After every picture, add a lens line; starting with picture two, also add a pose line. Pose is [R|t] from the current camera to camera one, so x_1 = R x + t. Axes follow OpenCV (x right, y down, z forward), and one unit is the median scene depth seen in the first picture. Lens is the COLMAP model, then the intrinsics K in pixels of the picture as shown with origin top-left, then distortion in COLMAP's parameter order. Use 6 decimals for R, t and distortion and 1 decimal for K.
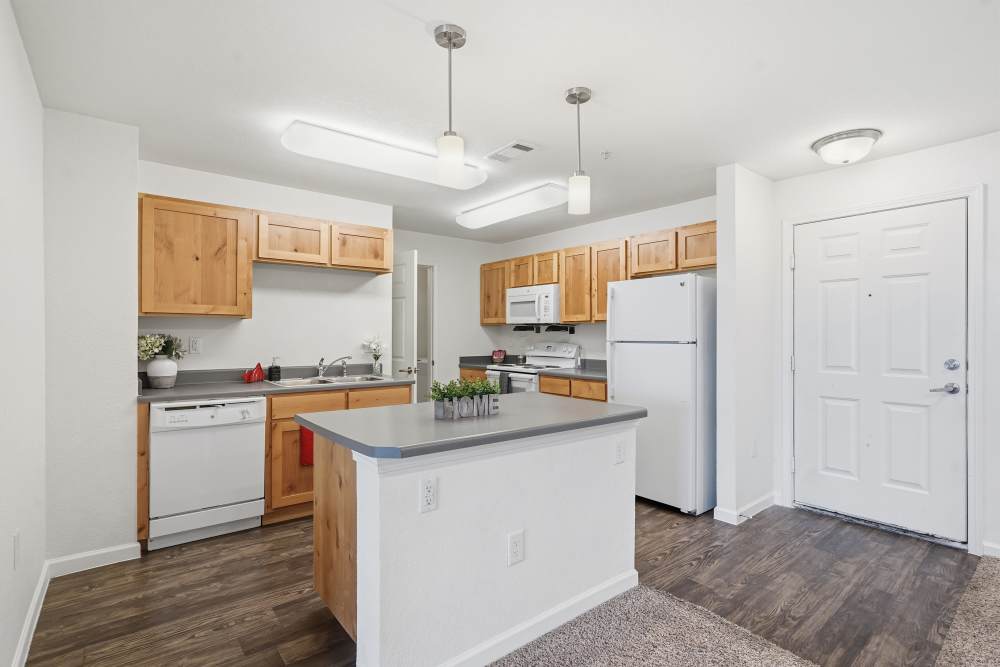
lens RADIAL K [[484.2, 0, 505.5], [0, 484.2, 327.4], [0, 0, 1]] dist [-0.003192, 0.001533]
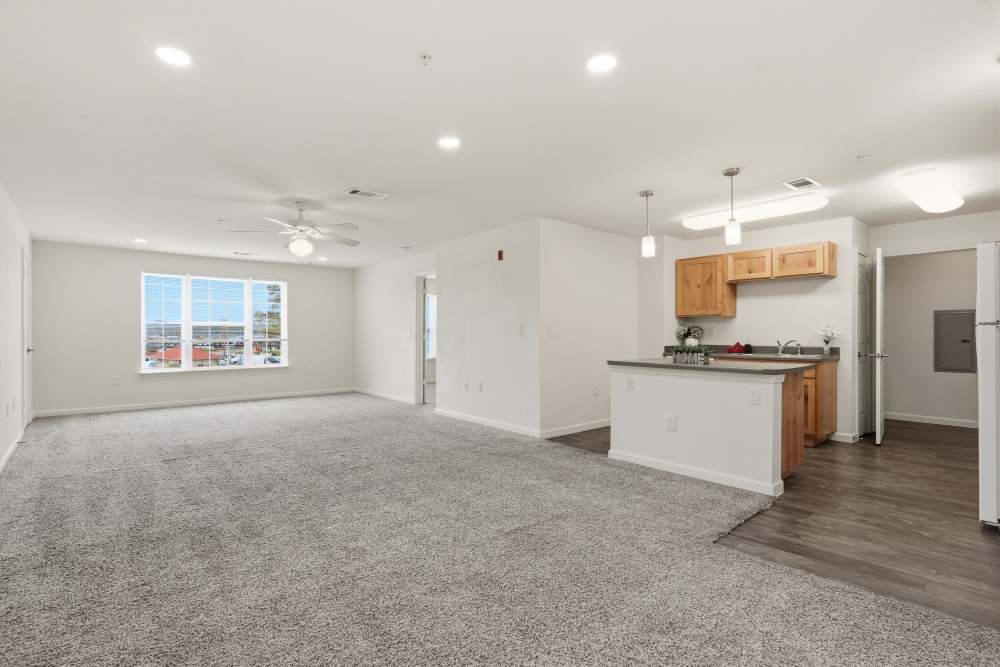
lens RADIAL K [[484.2, 0, 500.4], [0, 484.2, 335.0], [0, 0, 1]] dist [-0.003192, 0.001533]
pose [[0.038965, 0.001315, -0.999240, 1.192680], [0.013267, 0.999910, 0.001833, 0.036722], [0.999153, -0.013328, 0.038944, 0.113939]]
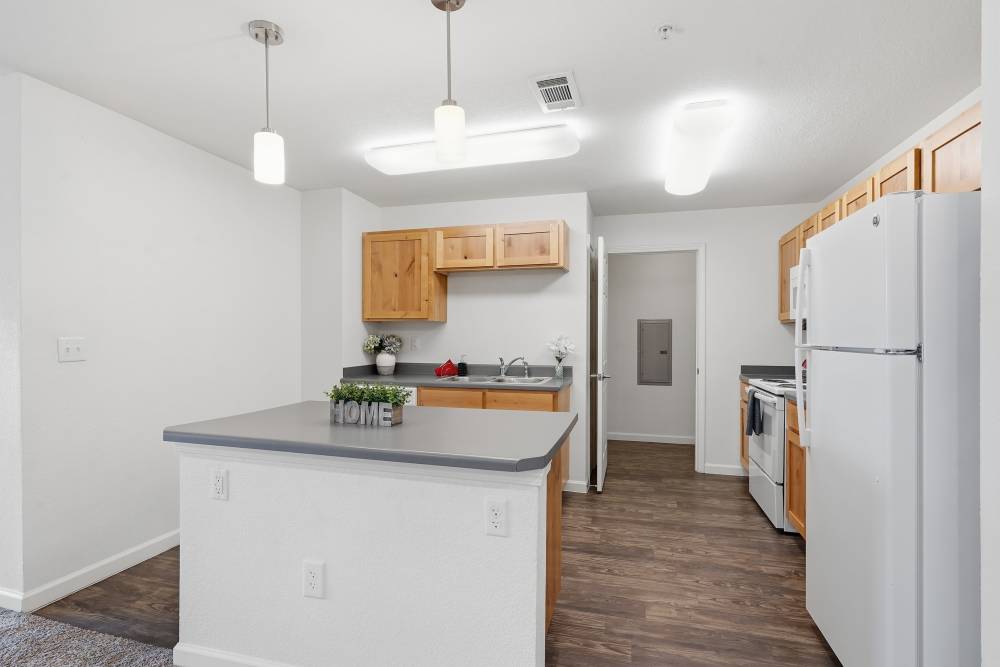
lens RADIAL K [[484.2, 0, 499.0], [0, 484.2, 339.5], [0, 0, 1]] dist [-0.003192, 0.001533]
pose [[0.575869, 0.006496, -0.817516, 0.528371], [0.009270, 0.999852, 0.014475, 0.010443], [0.817489, -0.015915, 0.575724, 0.450674]]
